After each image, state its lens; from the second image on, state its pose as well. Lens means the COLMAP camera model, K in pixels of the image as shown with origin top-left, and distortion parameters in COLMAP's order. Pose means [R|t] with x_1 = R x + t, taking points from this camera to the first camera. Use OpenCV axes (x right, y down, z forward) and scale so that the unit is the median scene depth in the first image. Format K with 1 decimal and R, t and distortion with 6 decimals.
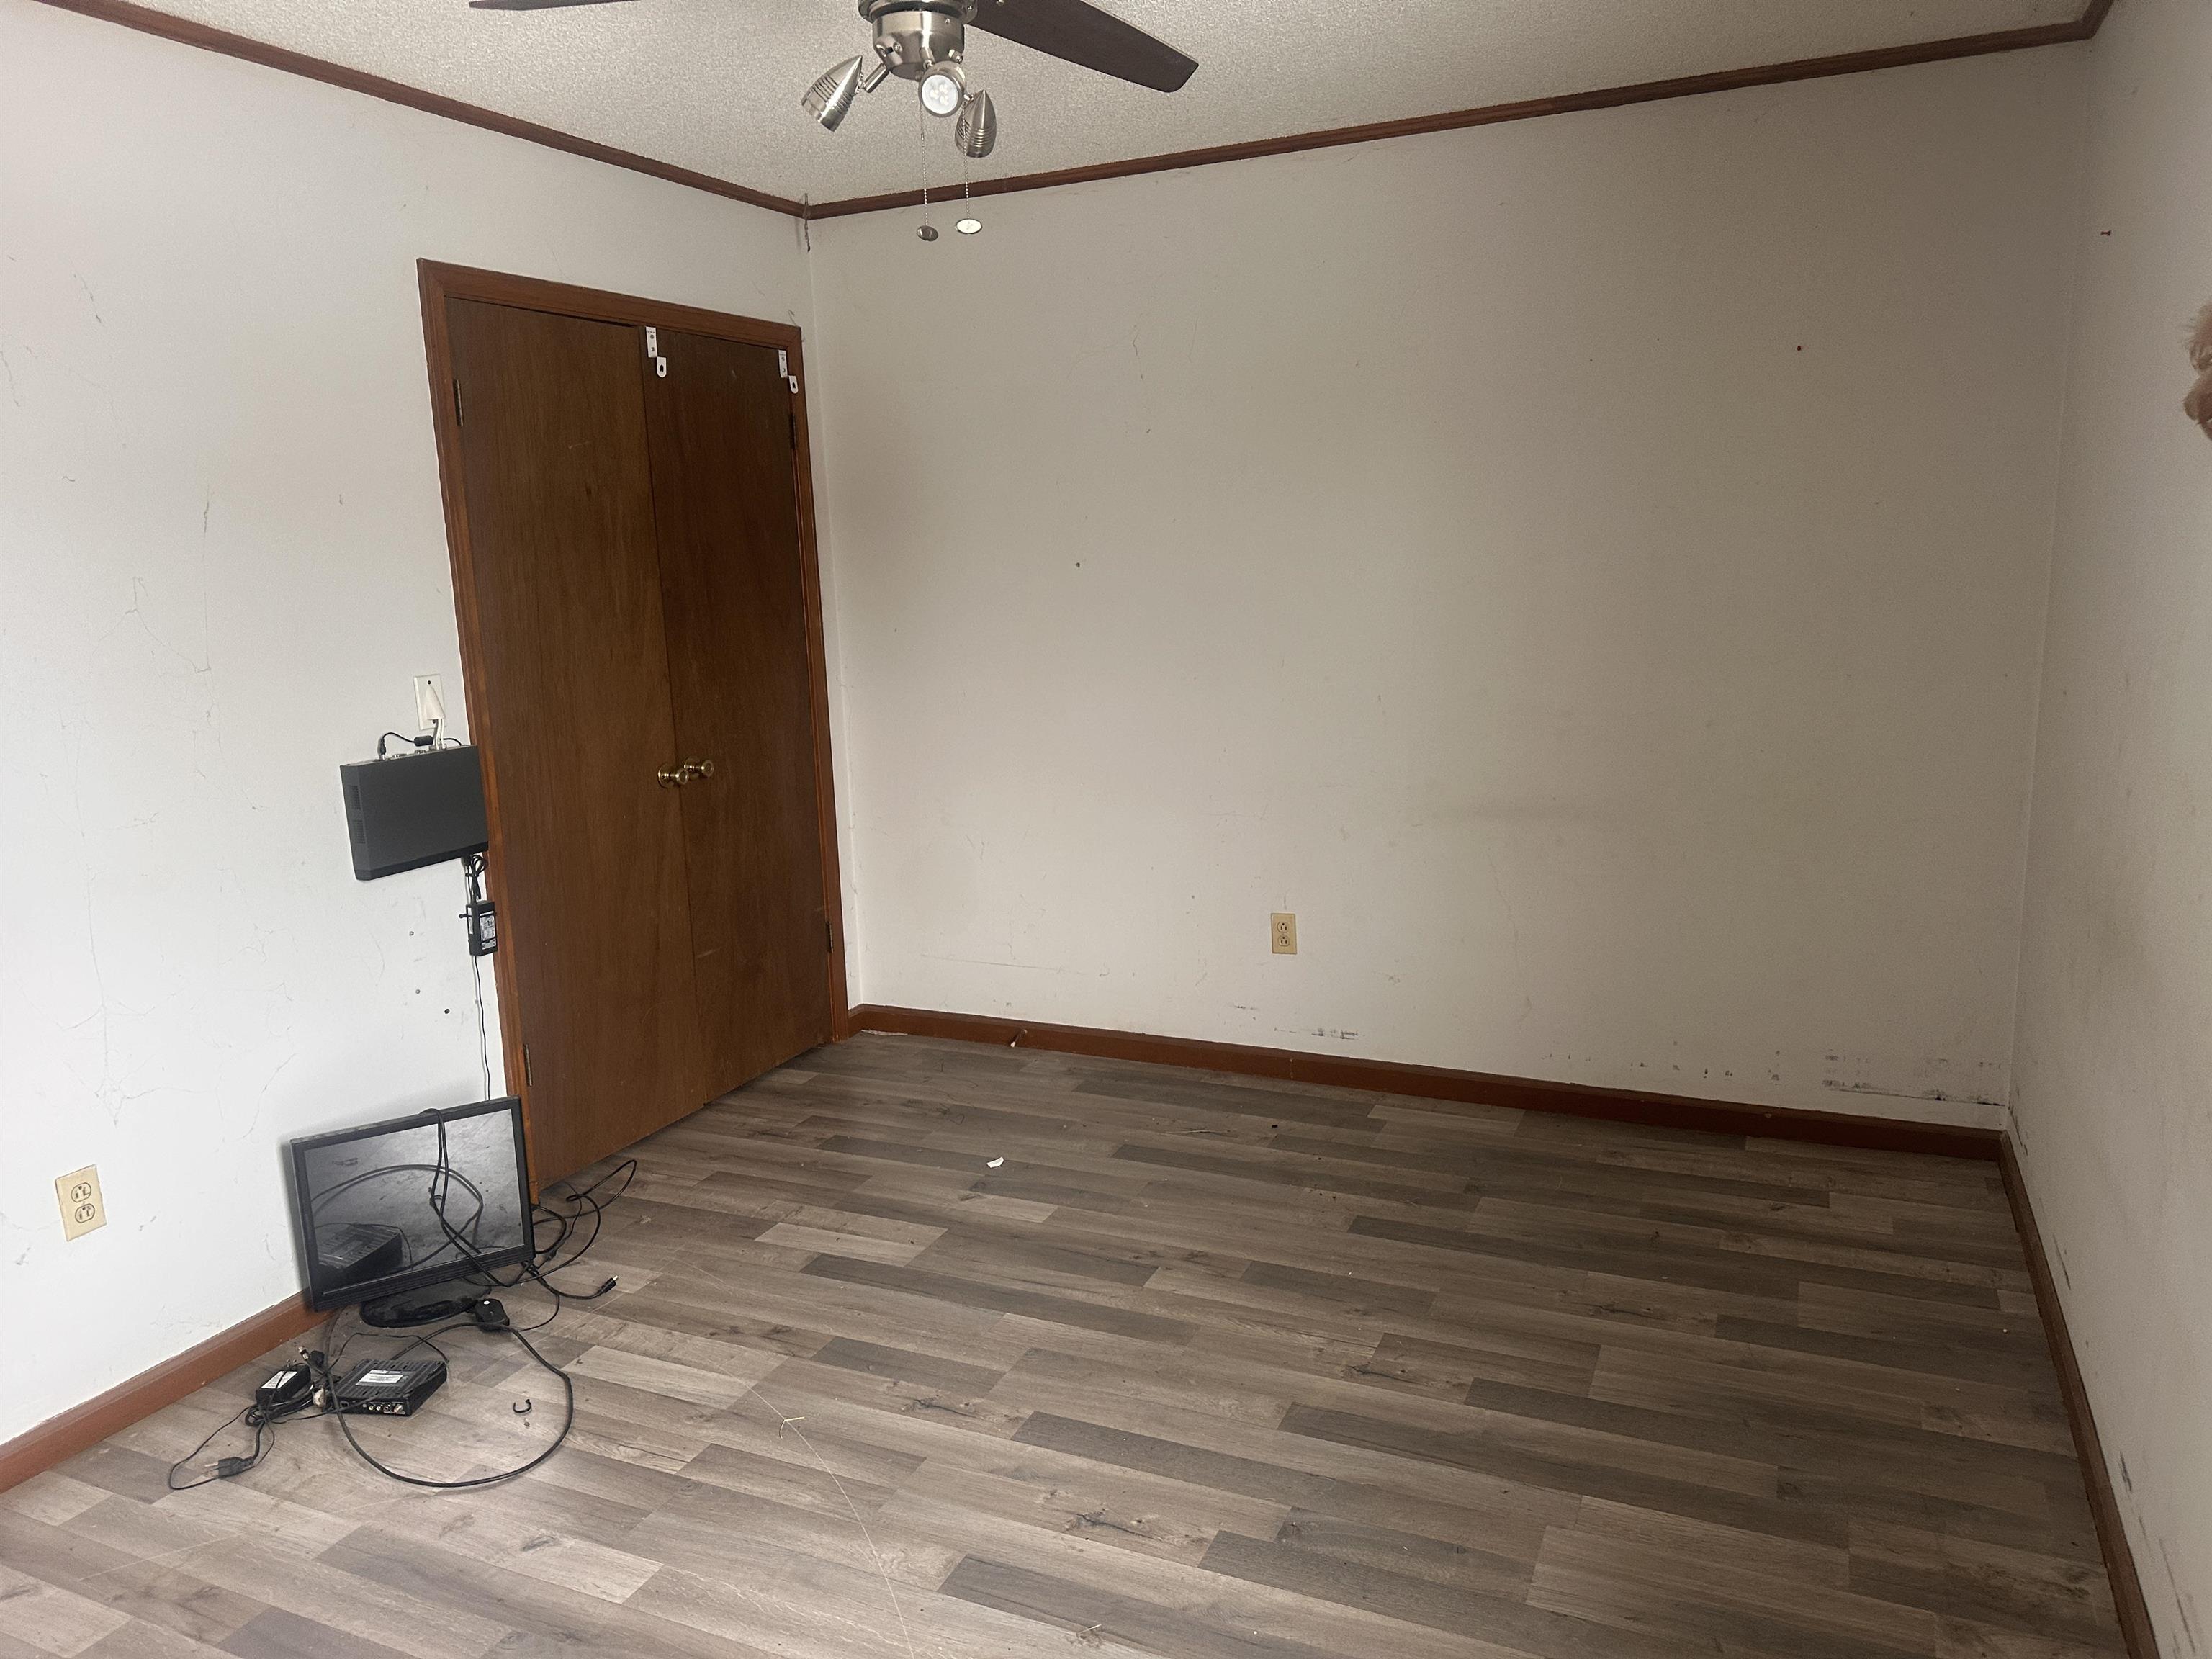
lens RADIAL K [[1567.5, 0, 1095.6], [0, 1567.5, 816.4], [0, 0, 1]] dist [0.032799, -0.013835]
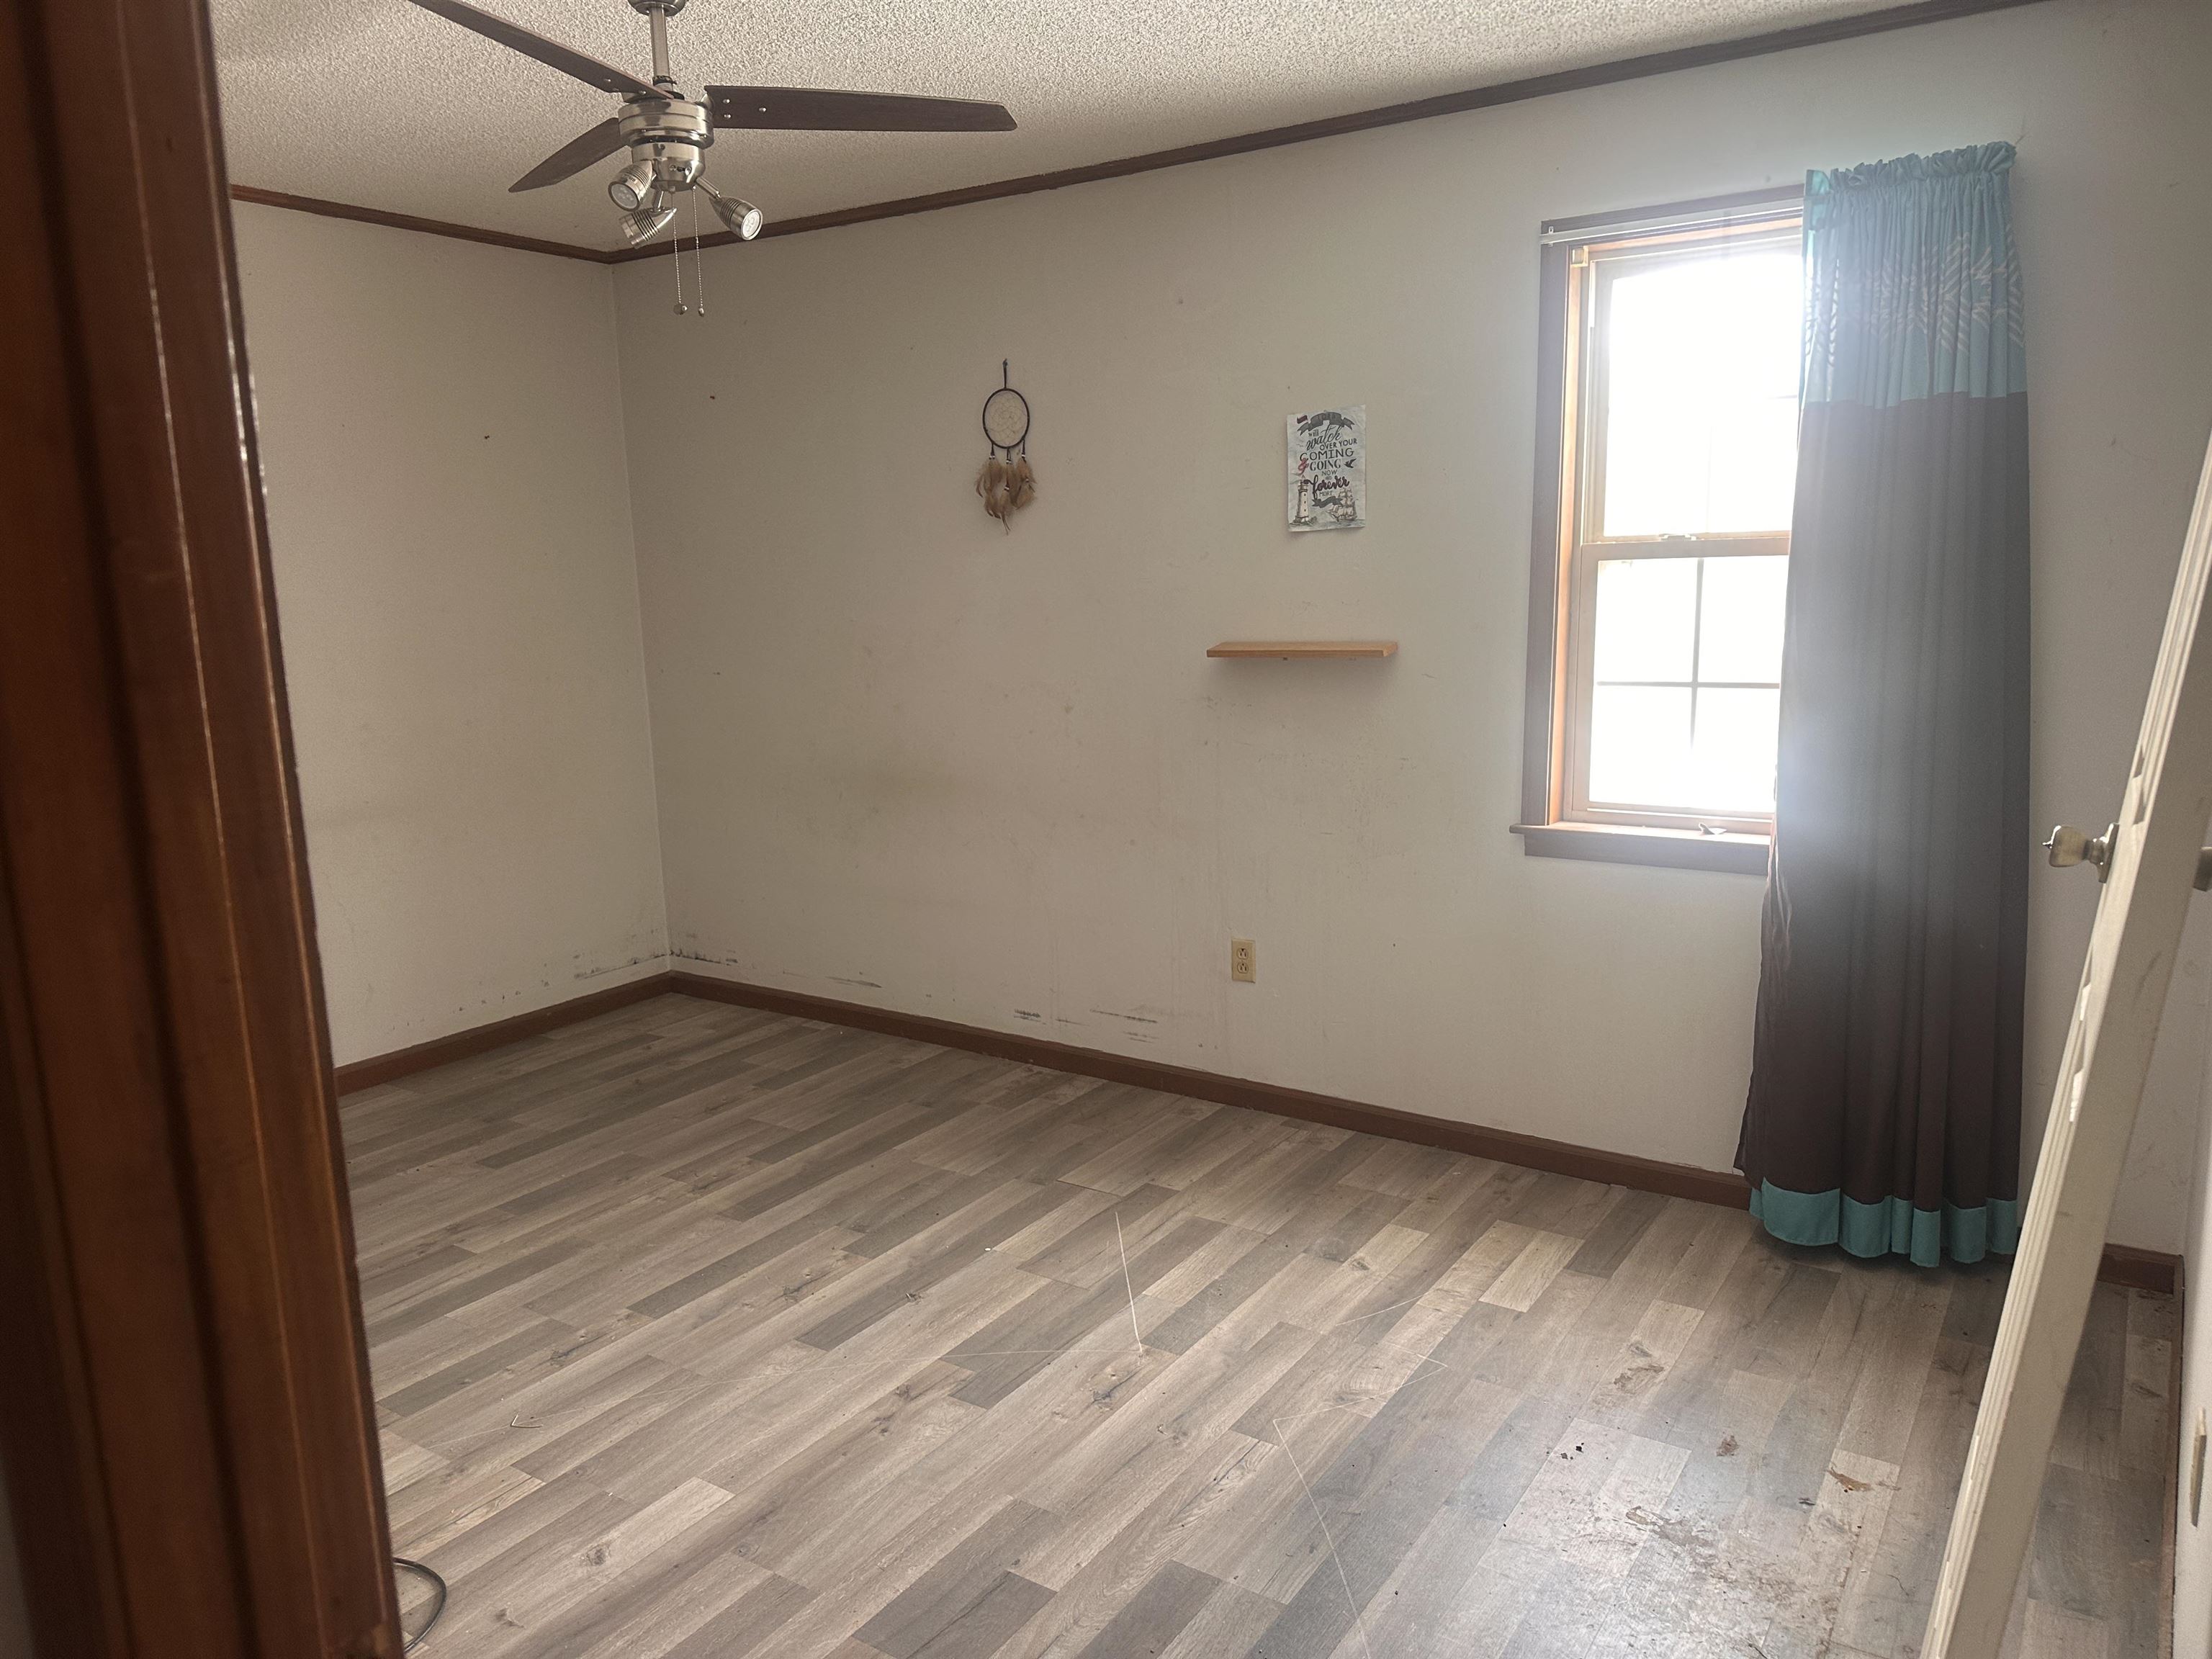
lens RADIAL K [[1567.5, 0, 1094.0], [0, 1567.5, 835.1], [0, 0, 1]] dist [0.032799, -0.013835]
pose [[0.166745, -0.145537, 0.975200, -1.056051], [0.193119, 0.974711, 0.112444, -0.023731], [-0.966903, 0.169581, 0.190635, 0.388058]]
